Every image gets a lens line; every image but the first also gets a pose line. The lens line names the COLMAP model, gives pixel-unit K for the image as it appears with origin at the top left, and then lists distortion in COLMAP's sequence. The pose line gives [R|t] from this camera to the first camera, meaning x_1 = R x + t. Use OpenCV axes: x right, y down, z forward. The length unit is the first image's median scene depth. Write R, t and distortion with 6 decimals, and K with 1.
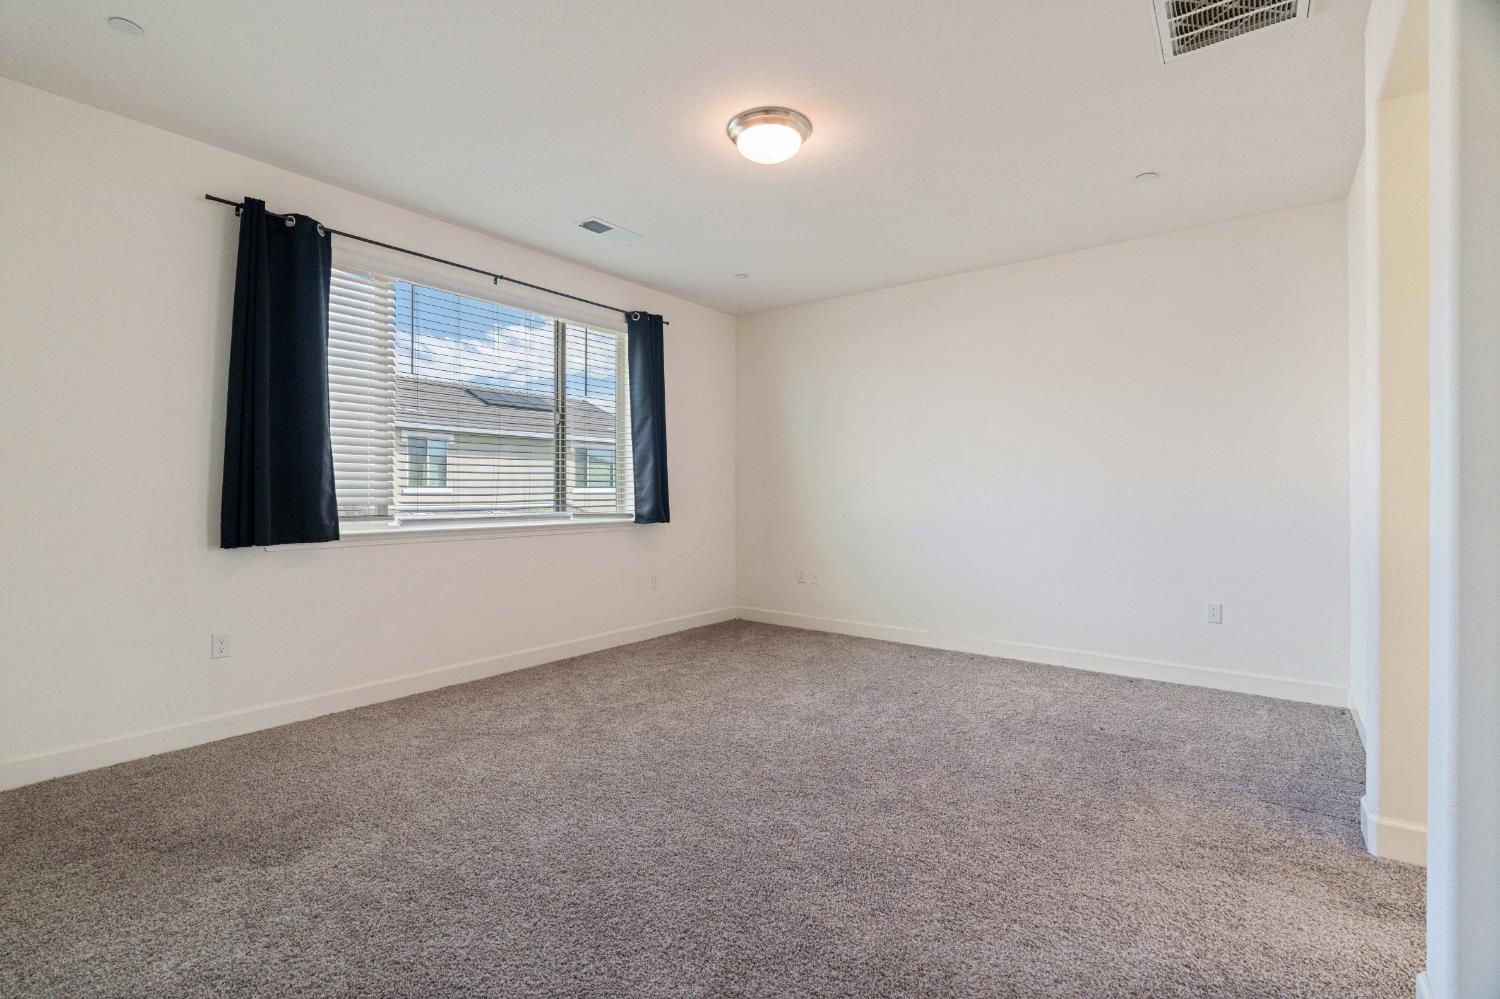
lens RADIAL K [[680.6, 0, 756.2], [0, 680.6, 492.6], [0, 0, 1]] dist [0.000827, -0.000665]
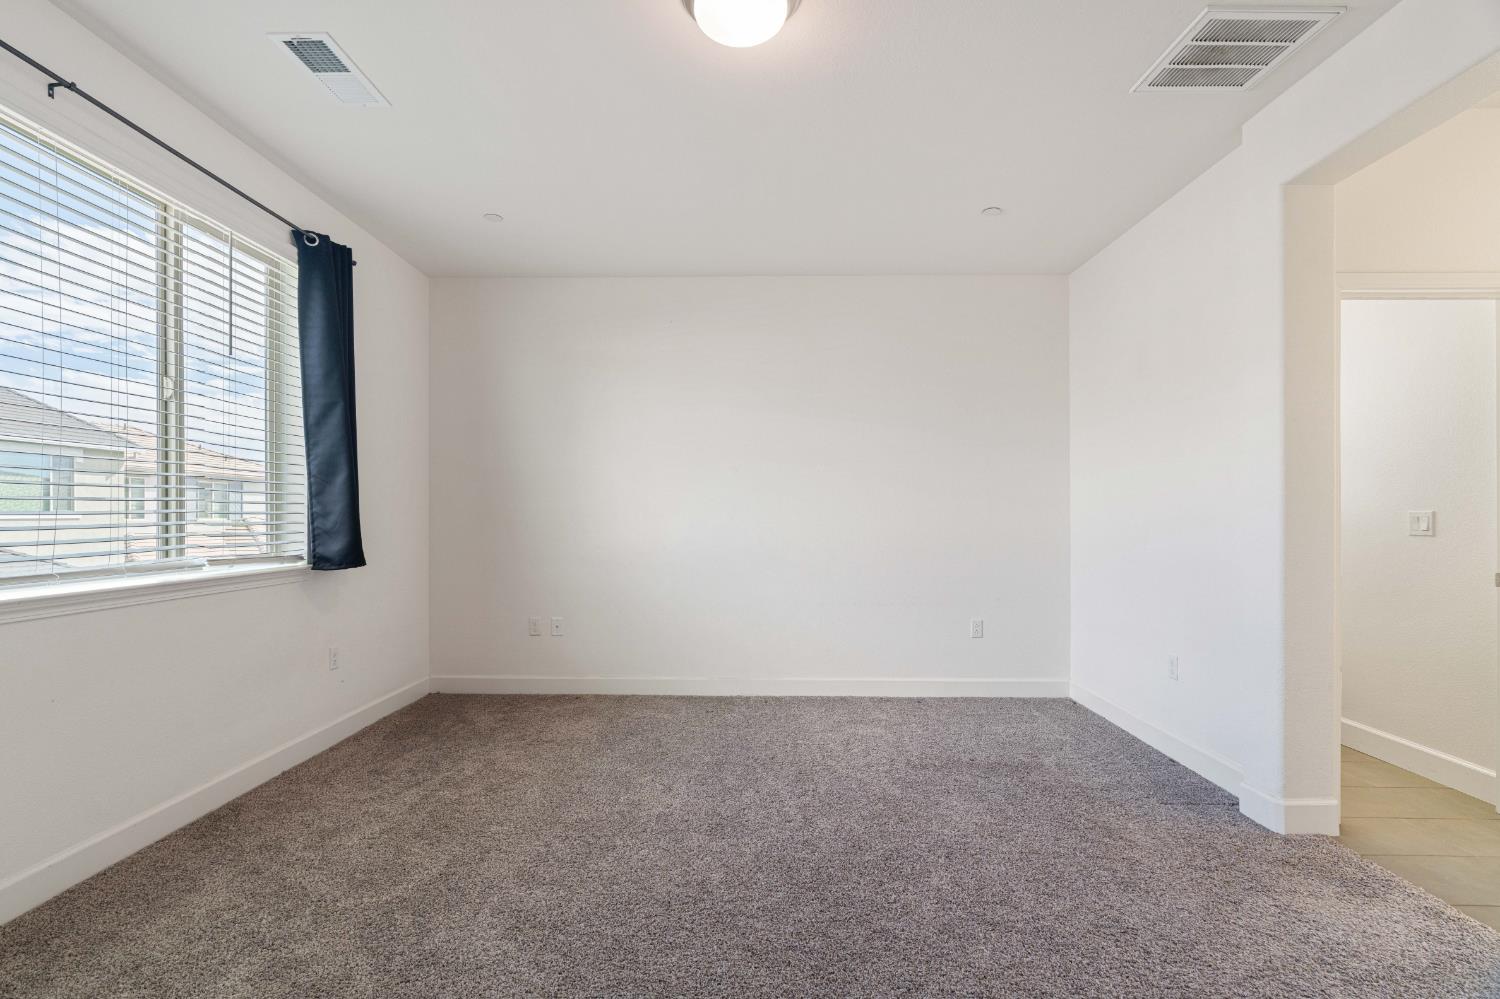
lens RADIAL K [[680.6, 0, 747.2], [0, 680.6, 519.7], [0, 0, 1]] dist [0.000827, -0.000665]
pose [[0.810550, -0.003410, 0.585659, -0.232665], [0.001049, 0.999990, 0.004371, -0.004202], [-0.585668, -0.002928, 0.810545, 0.273359]]
